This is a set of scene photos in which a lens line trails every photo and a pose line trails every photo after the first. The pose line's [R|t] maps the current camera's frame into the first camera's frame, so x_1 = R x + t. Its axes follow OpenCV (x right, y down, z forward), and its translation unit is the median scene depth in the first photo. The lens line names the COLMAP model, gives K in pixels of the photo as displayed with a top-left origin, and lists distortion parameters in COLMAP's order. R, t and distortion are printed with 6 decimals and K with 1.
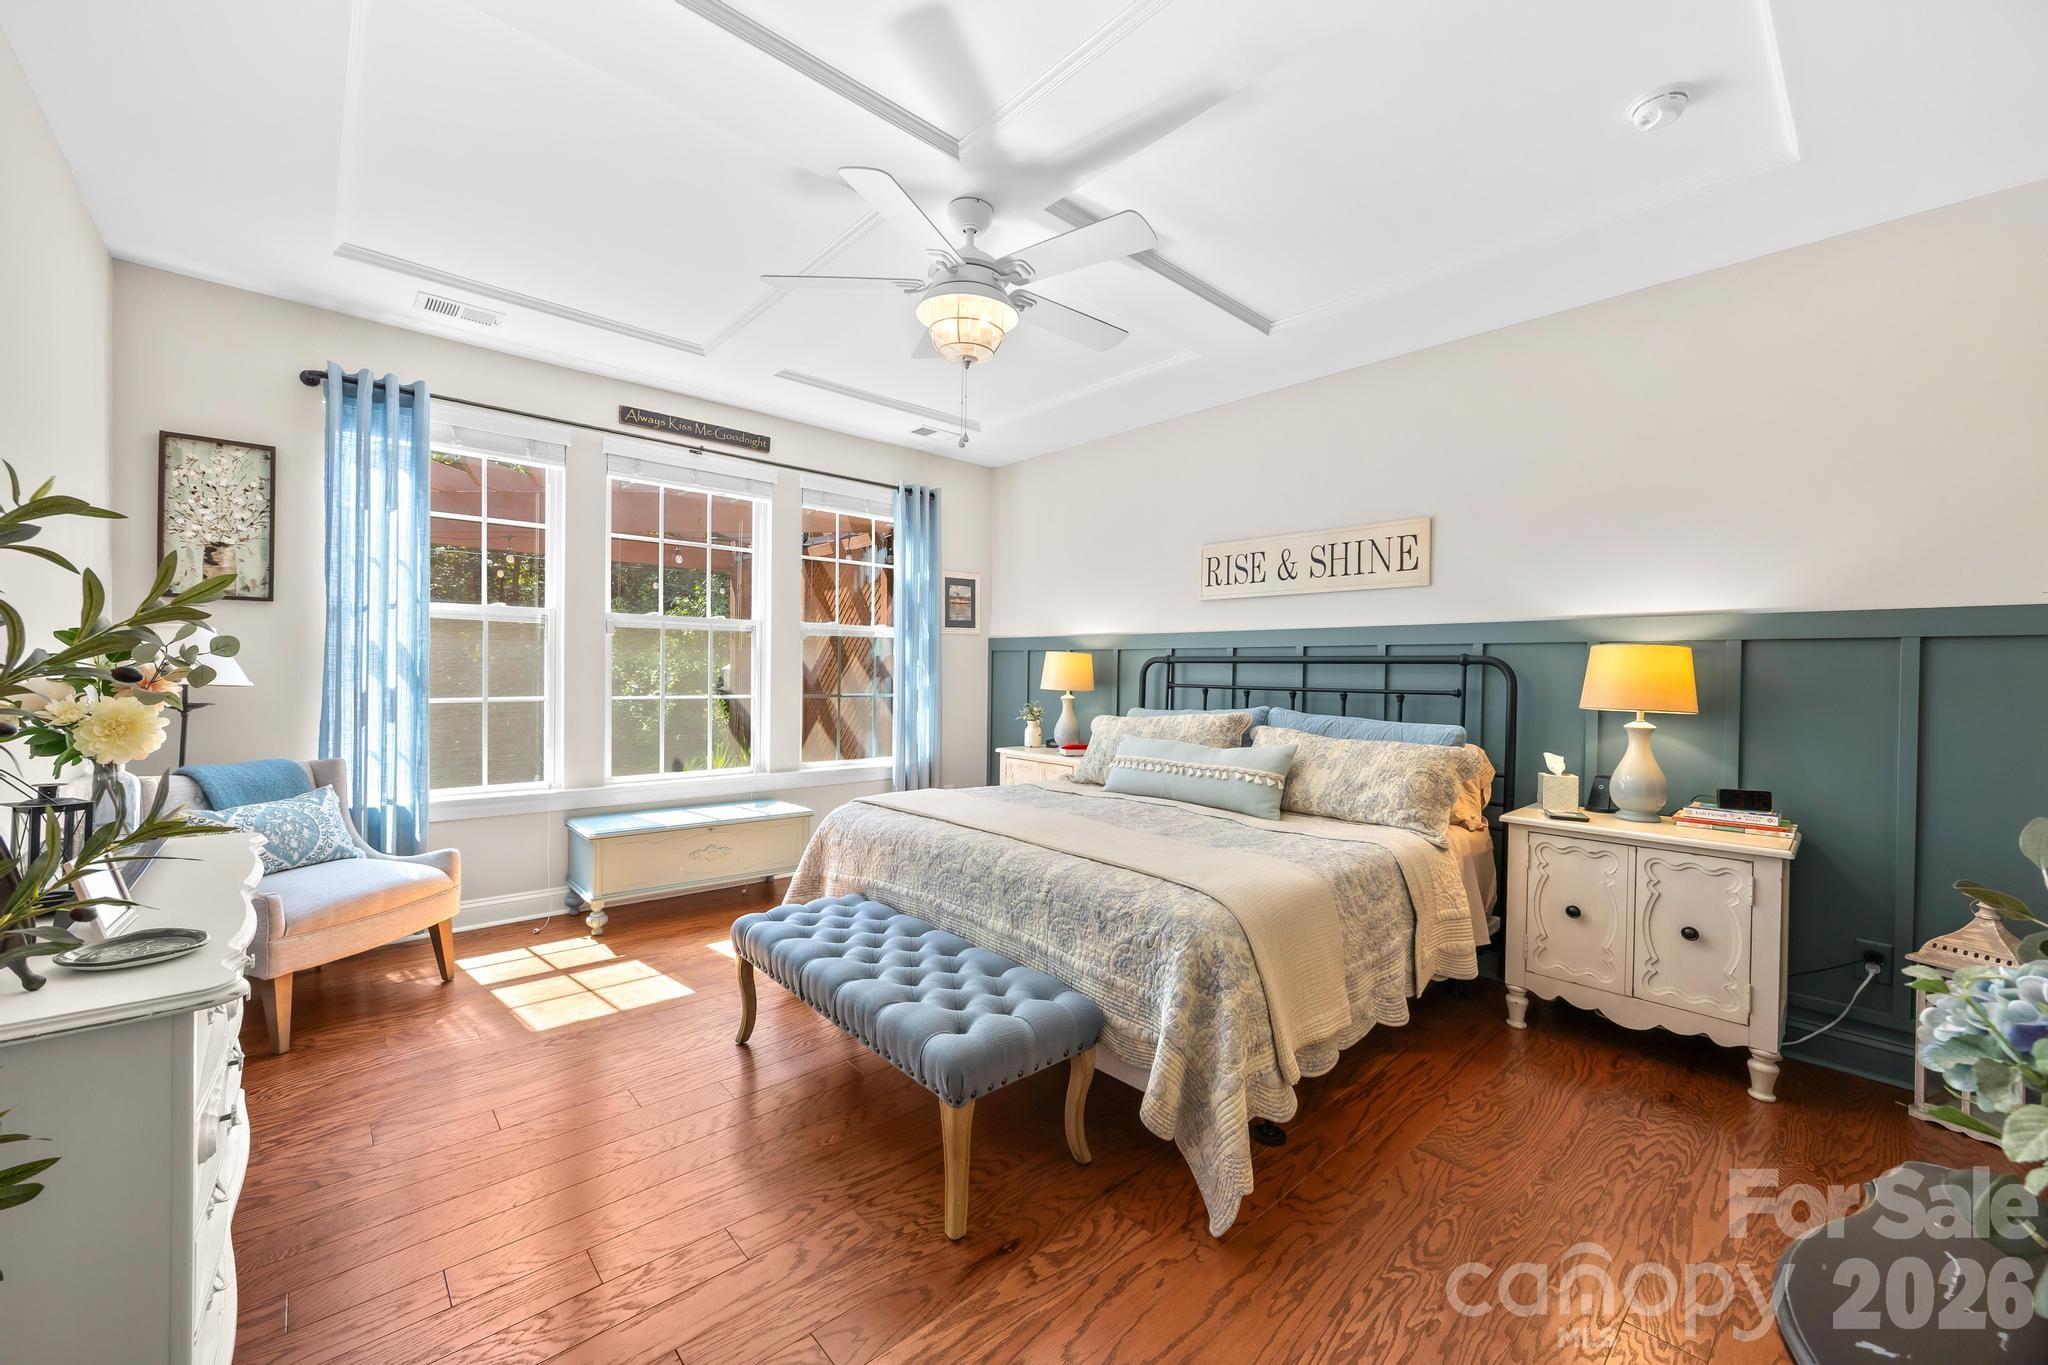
lens RADIAL K [[803.2, 0, 1066.1], [0, 803.2, 680.4], [0, 0, 1]] dist [-0.001282, -0.000004]
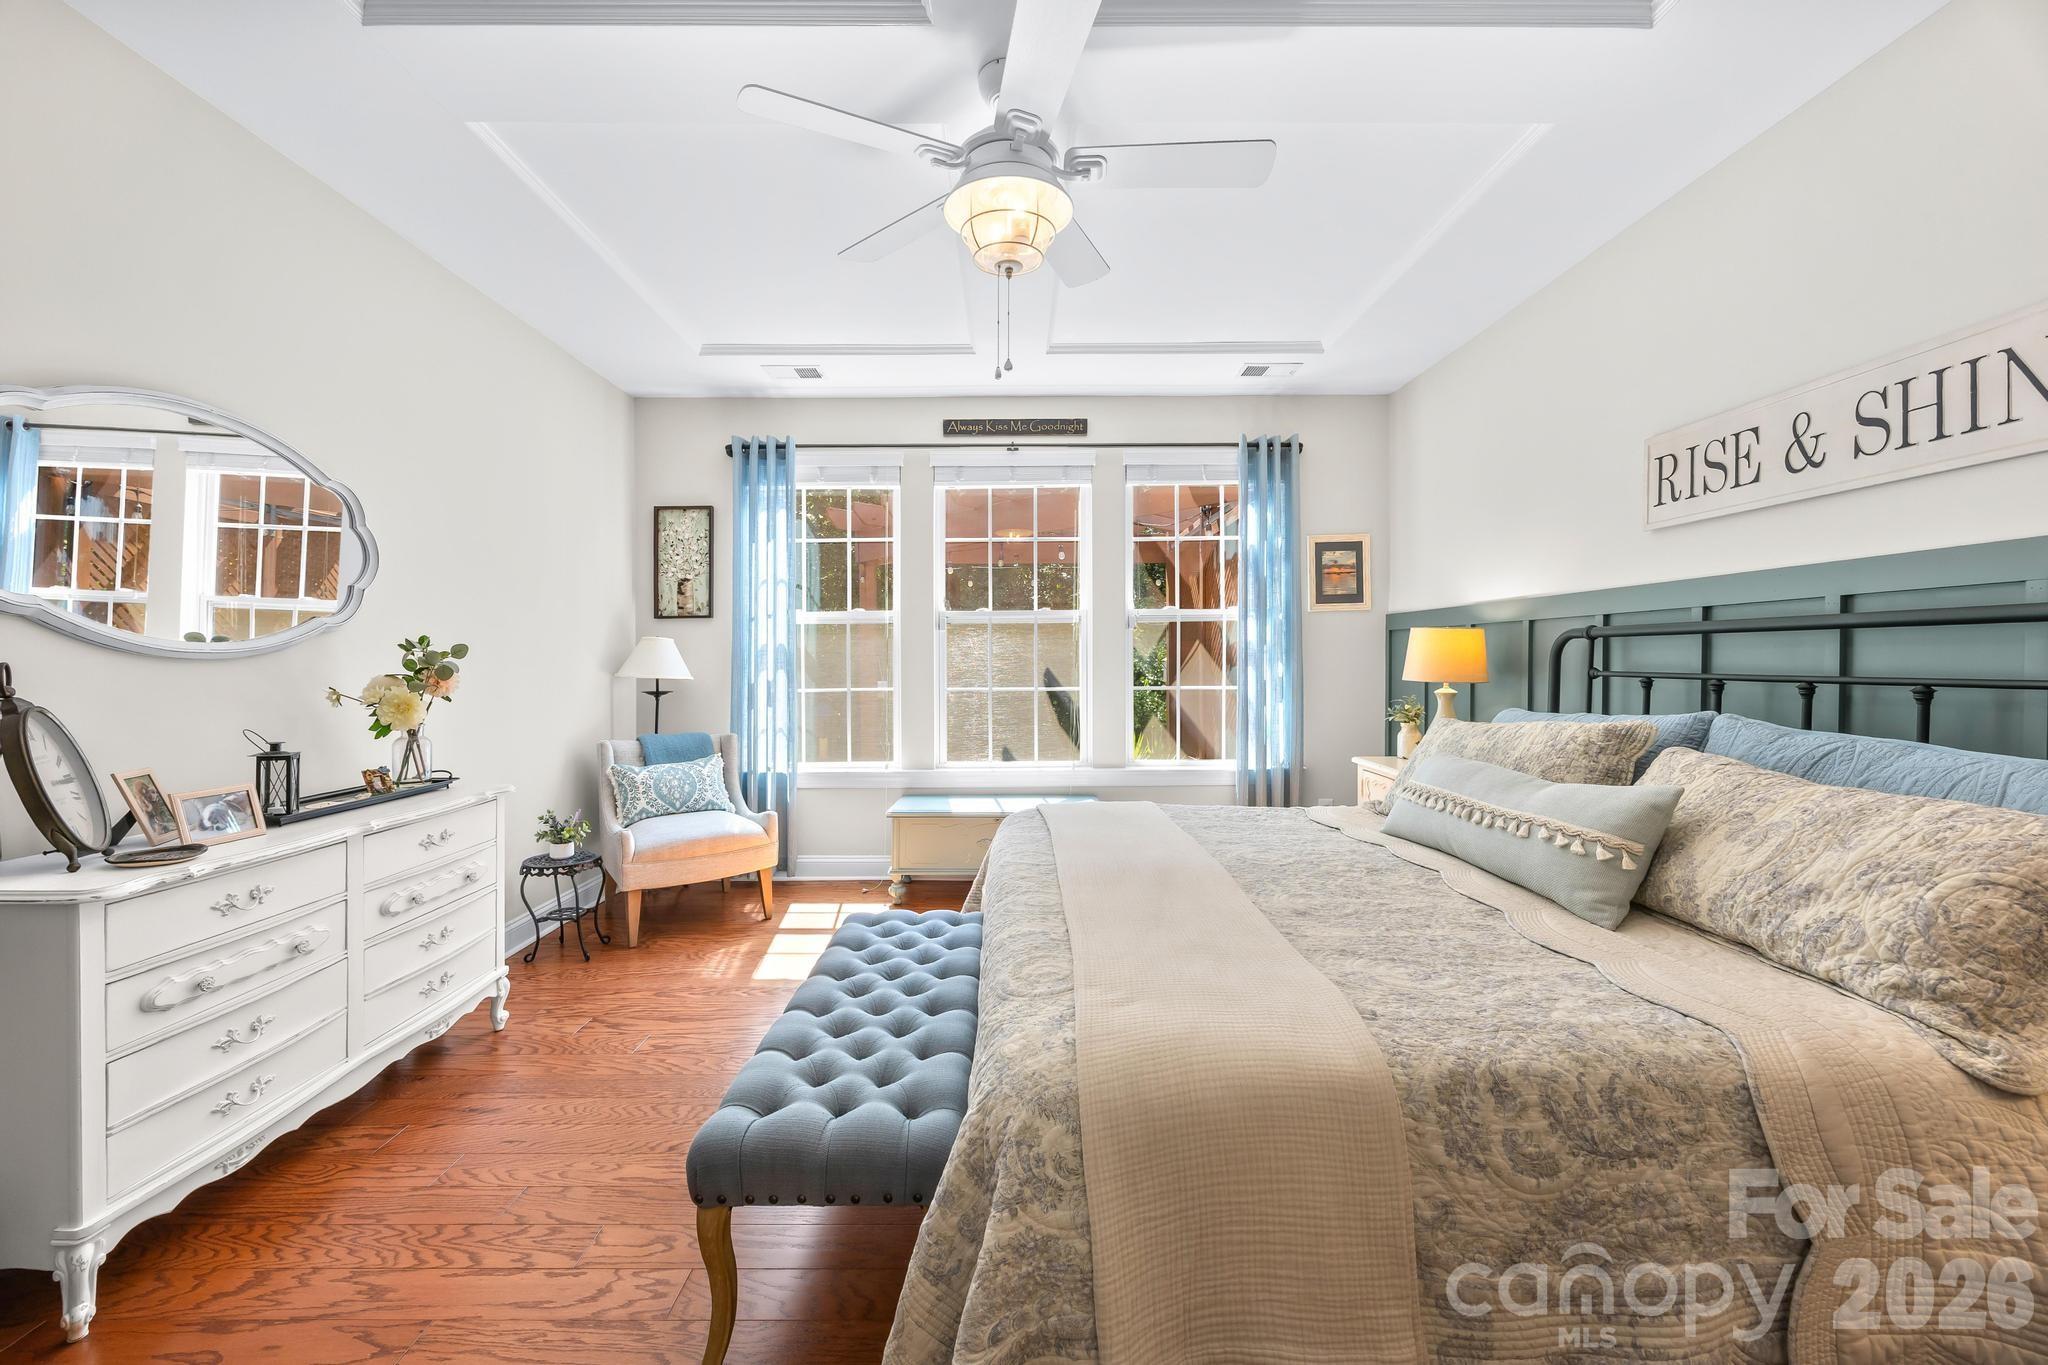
lens RADIAL K [[818.7, 0, 996.9], [0, 818.7, 665.9], [0, 0, 1]] dist [-0.001951, -0.000047]
pose [[0.721239, -0.013756, -0.692550, 0.263059], [0.008973, 0.999904, -0.010515, 0.002896], [0.692628, 0.001370, 0.721294, 0.252071]]
